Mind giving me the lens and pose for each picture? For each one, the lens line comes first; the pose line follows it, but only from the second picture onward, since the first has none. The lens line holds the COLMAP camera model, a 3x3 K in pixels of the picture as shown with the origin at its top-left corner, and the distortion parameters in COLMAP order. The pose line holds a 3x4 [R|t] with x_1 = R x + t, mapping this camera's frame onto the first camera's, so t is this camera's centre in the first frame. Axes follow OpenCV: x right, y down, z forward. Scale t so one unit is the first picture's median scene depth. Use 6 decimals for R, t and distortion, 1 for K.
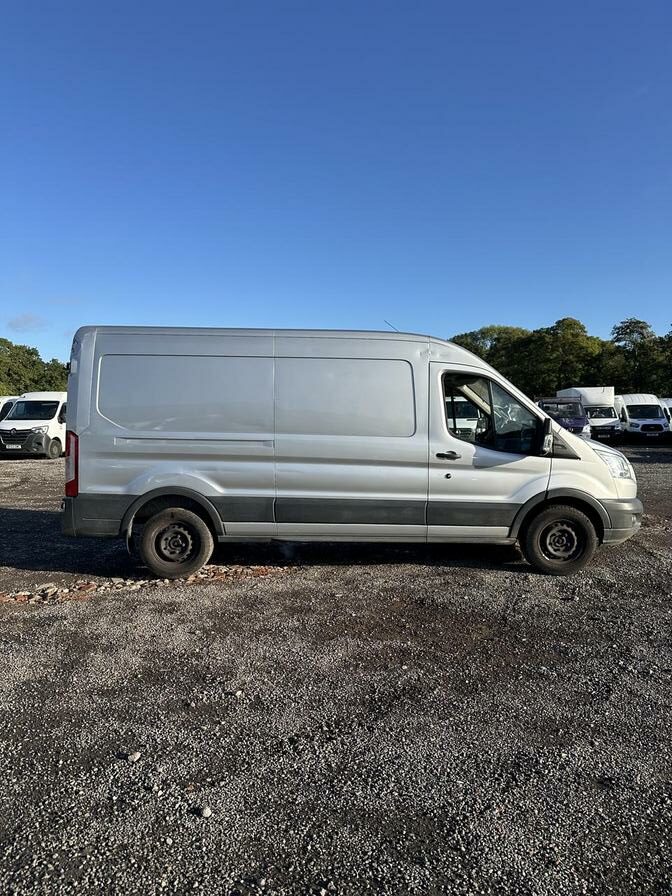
lens RADIAL K [[657.6, 0, 336.0], [0, 657.6, 448.0], [0, 0, 1]] dist [0.048578, -0.006403]
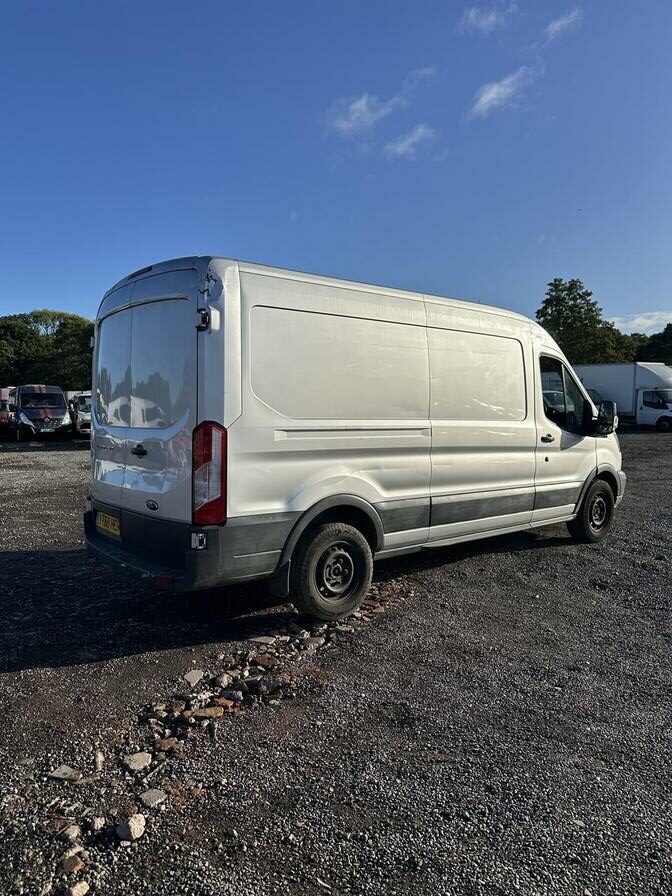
lens RADIAL K [[657.6, 0, 336.0], [0, 657.6, 448.0], [0, 0, 1]] dist [0.048578, -0.006403]
pose [[0.758993, -0.045588, 0.649501, -0.722981], [0.038361, 0.998944, 0.025287, -0.011831], [-0.649968, 0.005723, 0.759940, 0.444383]]
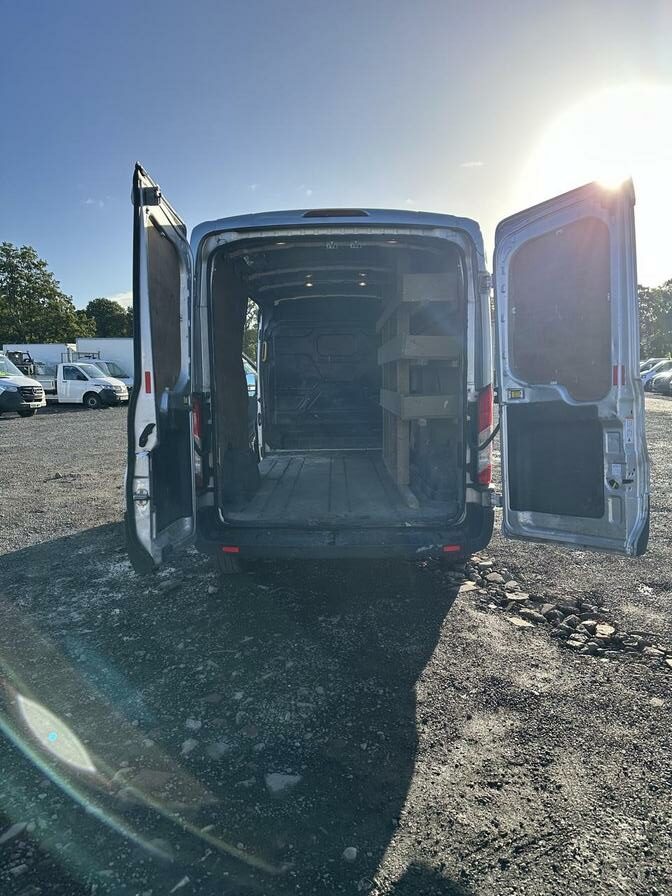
lens RADIAL K [[657.6, 0, 336.0], [0, 657.6, 448.0], [0, 0, 1]] dist [0.048578, -0.006403]
pose [[0.048871, -0.111395, 0.992574, -1.053309], [0.067432, 0.991862, 0.107995, -0.042499], [-0.996526, 0.061654, 0.055985, 1.099100]]
